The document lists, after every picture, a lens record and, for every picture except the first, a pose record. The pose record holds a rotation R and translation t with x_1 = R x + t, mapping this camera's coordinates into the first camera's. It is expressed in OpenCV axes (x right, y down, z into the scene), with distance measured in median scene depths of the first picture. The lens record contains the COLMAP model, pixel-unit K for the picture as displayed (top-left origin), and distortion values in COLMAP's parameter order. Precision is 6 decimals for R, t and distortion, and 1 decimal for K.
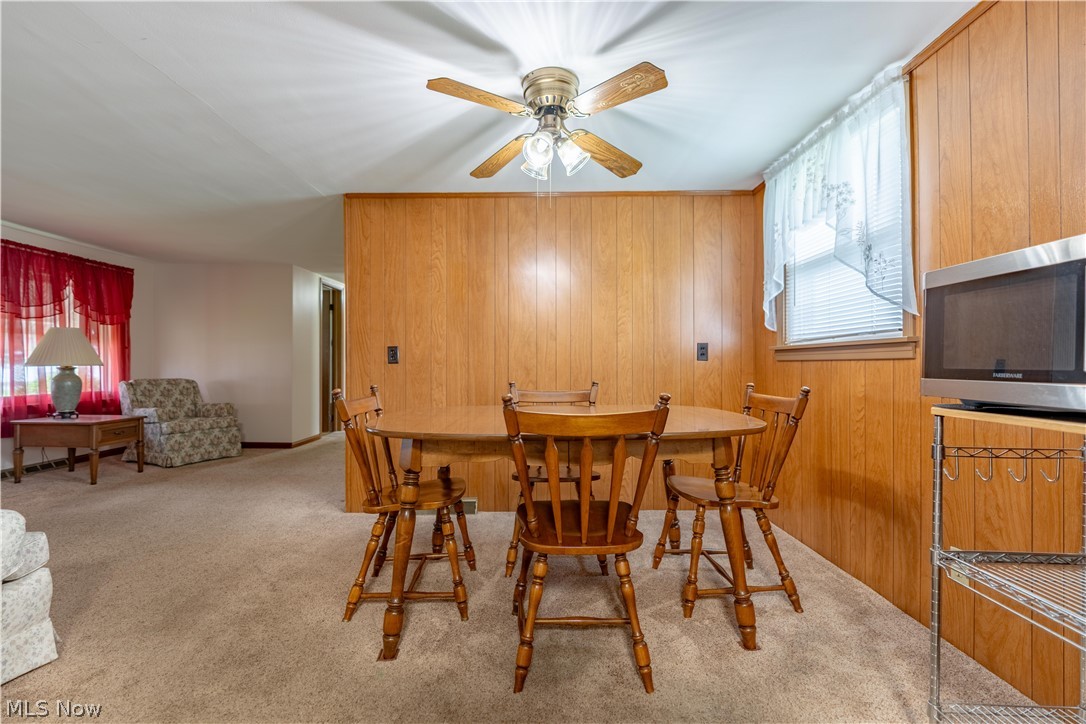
lens RADIAL K [[484.5, 0, 545.1], [0, 484.5, 364.1], [0, 0, 1]] dist [-0.006693, 0.002920]
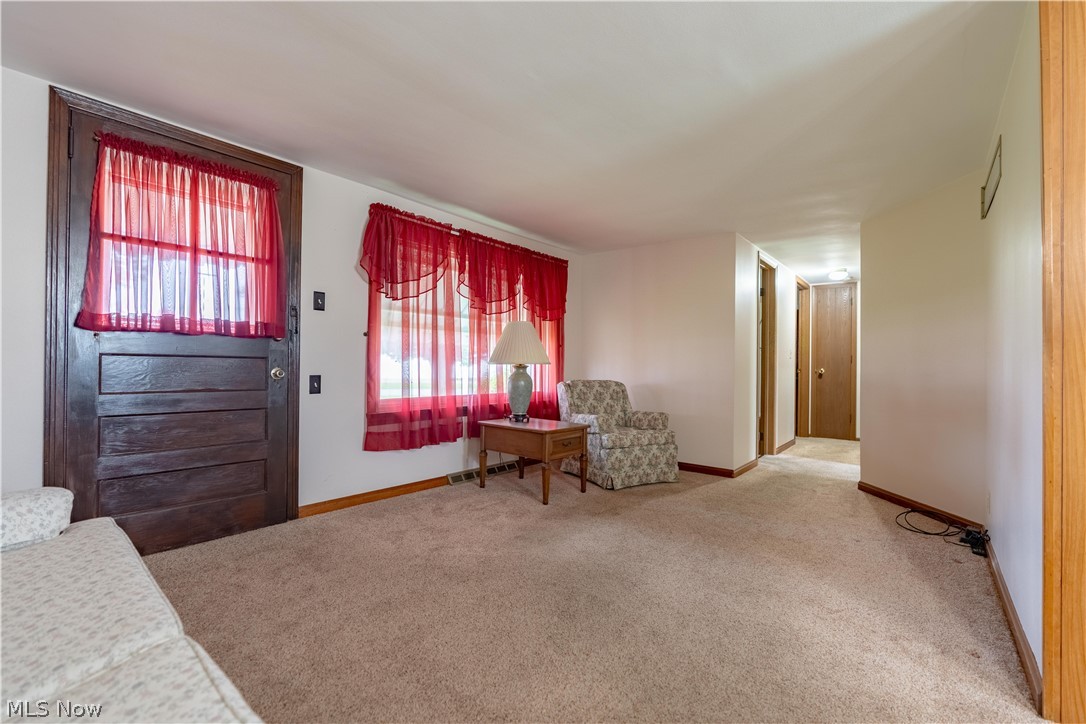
lens RADIAL K [[484.5, 0, 540.8], [0, 484.5, 367.4], [0, 0, 1]] dist [-0.006693, 0.002920]
pose [[0.771662, 0.008970, -0.635970, -0.389035], [-0.010989, 0.999939, 0.000771, 0.009656], [0.635938, 0.006394, 0.771713, 0.326632]]
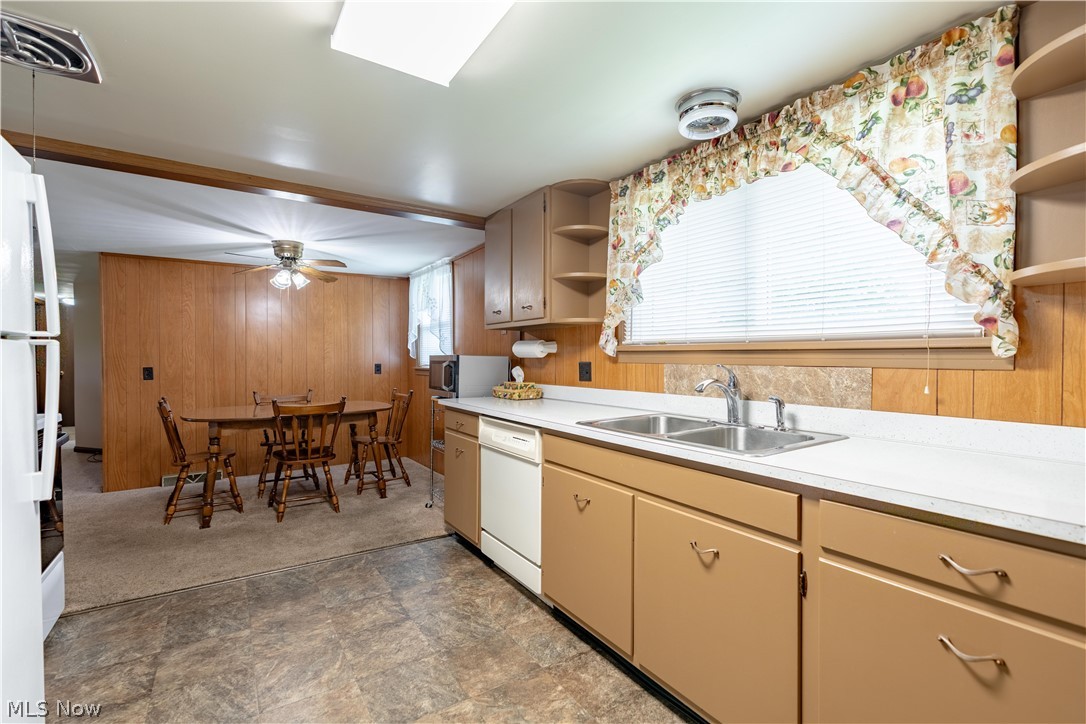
lens RADIAL K [[484.5, 0, 544.7], [0, 484.5, 363.6], [0, 0, 1]] dist [-0.006693, 0.002920]
pose [[0.838881, -0.004282, 0.544298, -0.092217], [-0.000347, 0.999965, 0.008400, -0.047454], [-0.544315, -0.007236, 0.838850, -0.617846]]
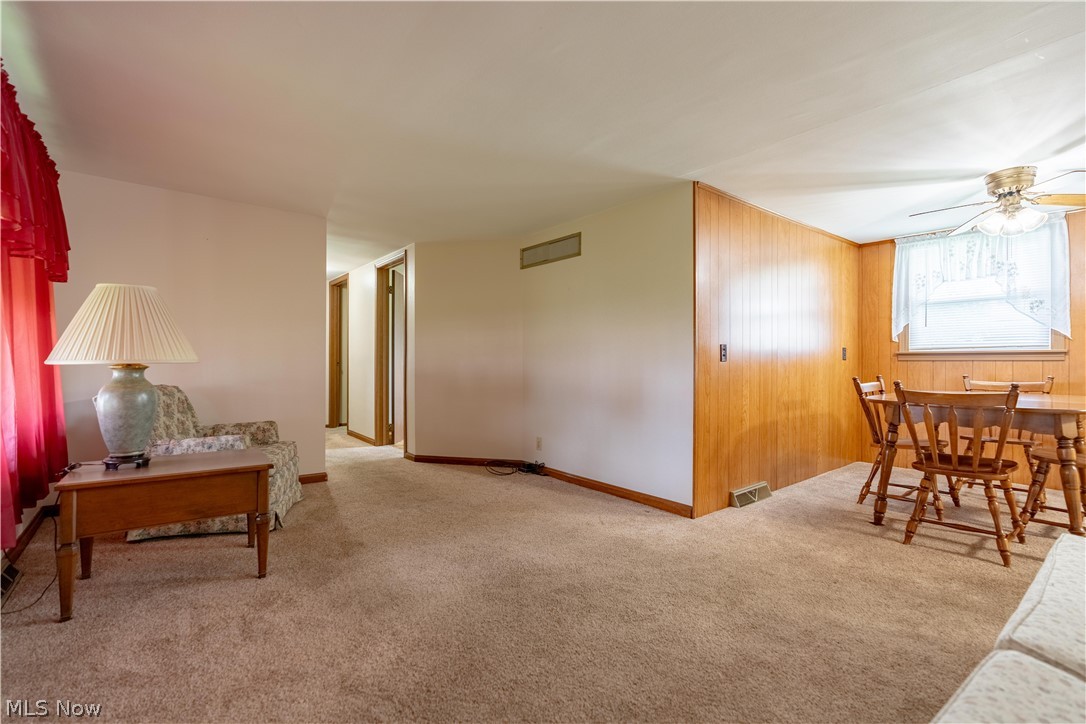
lens RADIAL K [[484.5, 0, 544.4], [0, 484.5, 363.4], [0, 0, 1]] dist [-0.006693, 0.002920]
pose [[0.787061, 0.002312, 0.616871, -0.985549], [-0.003956, 0.999991, 0.001300, 0.002381], [-0.616862, -0.003464, 0.787064, 0.349766]]
